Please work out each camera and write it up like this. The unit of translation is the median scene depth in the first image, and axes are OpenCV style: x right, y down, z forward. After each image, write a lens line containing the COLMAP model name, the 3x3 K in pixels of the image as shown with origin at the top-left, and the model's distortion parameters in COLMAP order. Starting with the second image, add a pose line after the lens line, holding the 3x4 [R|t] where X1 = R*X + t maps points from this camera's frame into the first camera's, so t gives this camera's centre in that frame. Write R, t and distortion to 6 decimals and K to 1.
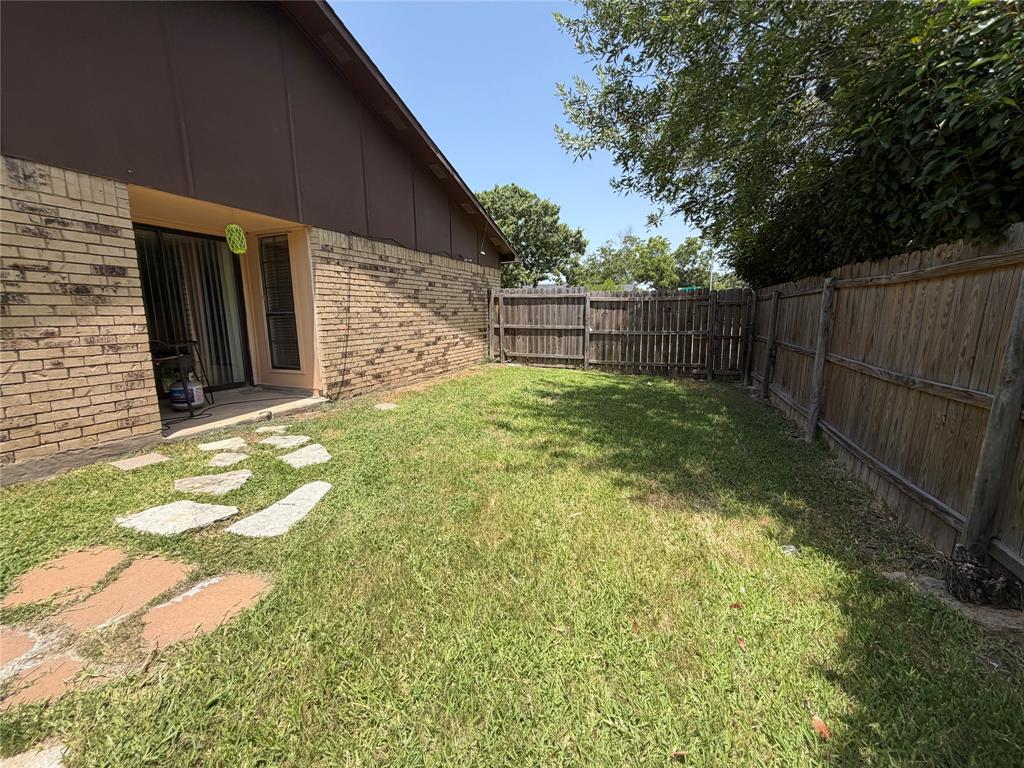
lens RADIAL K [[412.5, 0, 512.0], [0, 412.5, 384.0], [0, 0, 1]] dist [0.000944, -0.000019]
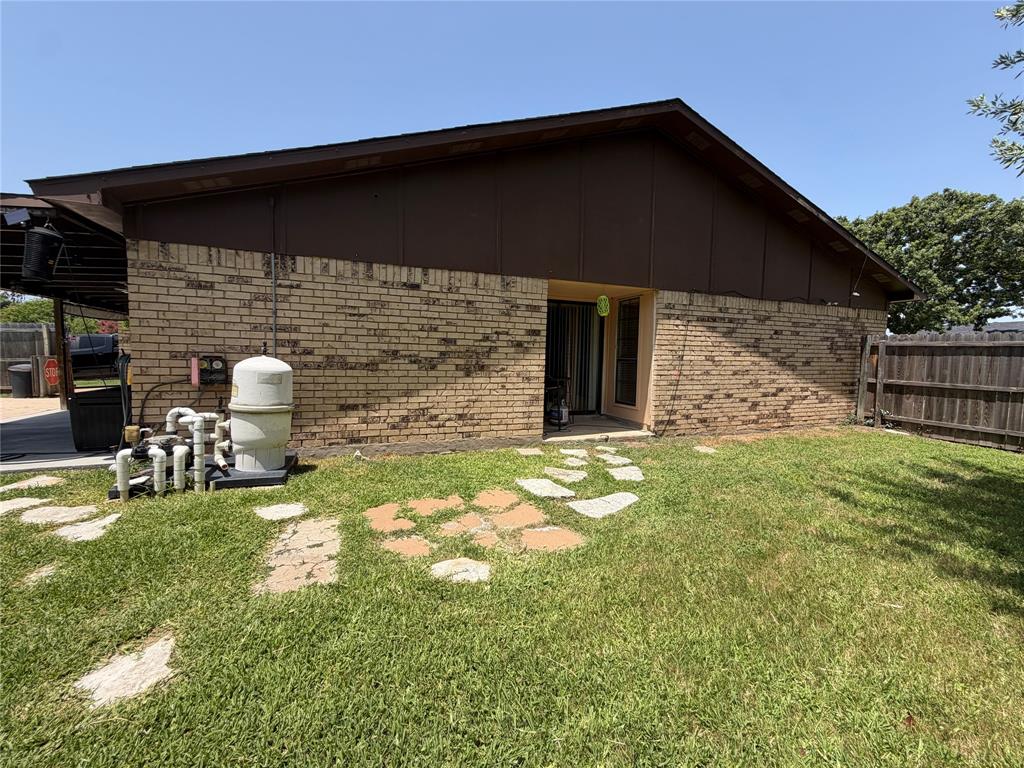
lens RADIAL K [[412.5, 0, 512.0], [0, 412.5, 384.0], [0, 0, 1]] dist [0.000944, -0.000019]
pose [[0.700507, 0.071921, -0.710012, 0.098247], [-0.145738, 0.988359, -0.043670, 0.007781], [0.698606, 0.134067, 0.702834, -0.122754]]
